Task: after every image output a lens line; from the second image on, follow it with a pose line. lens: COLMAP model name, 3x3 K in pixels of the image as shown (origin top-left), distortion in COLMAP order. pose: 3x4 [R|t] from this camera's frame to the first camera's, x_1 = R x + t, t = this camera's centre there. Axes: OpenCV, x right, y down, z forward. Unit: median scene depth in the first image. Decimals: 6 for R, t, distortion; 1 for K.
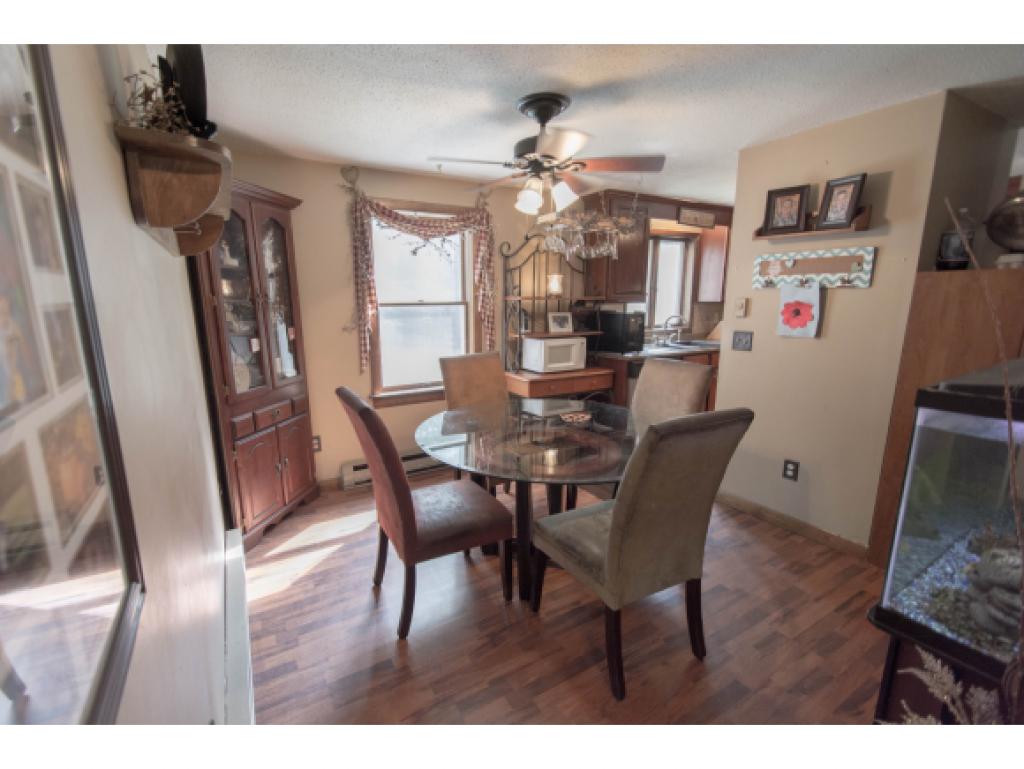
lens RADIAL K [[458.9, 0, 509.1], [0, 458.9, 386.1], [0, 0, 1]] dist [0.008622, -0.001701]
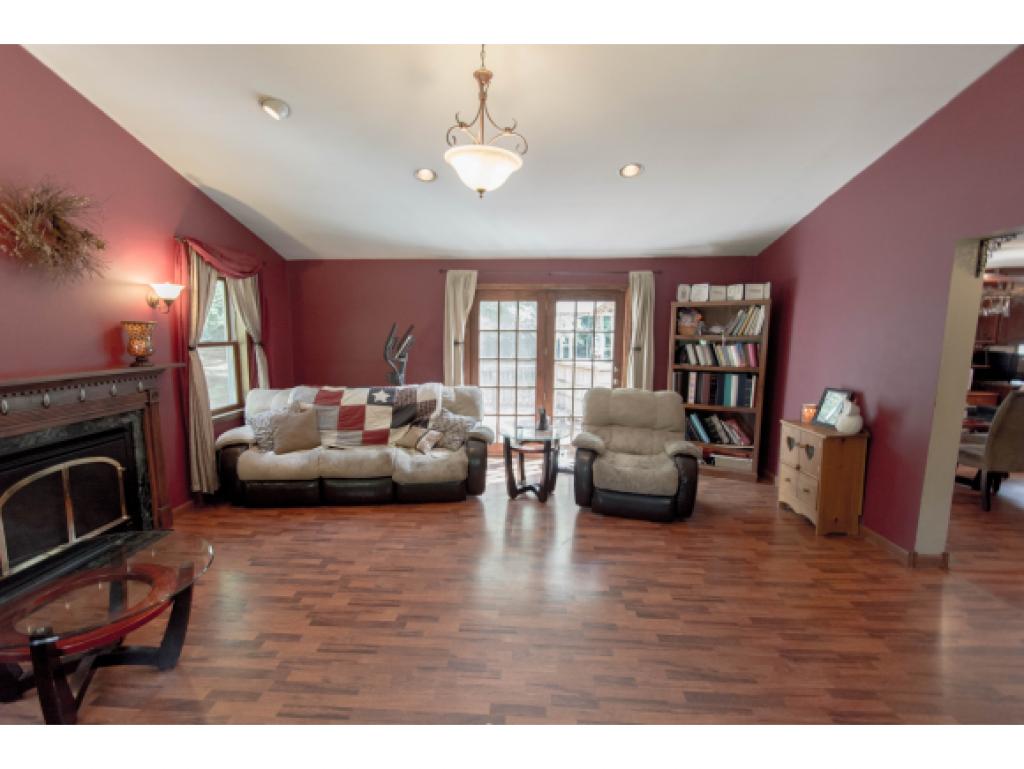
lens RADIAL K [[458.9, 0, 507.9], [0, 458.9, 385.1], [0, 0, 1]] dist [0.008622, -0.001701]
pose [[0.822399, 0.077697, -0.563581, -0.208879], [-0.122635, 0.991552, -0.042255, 0.182876], [0.555536, 0.103865, 0.824980, -0.983943]]
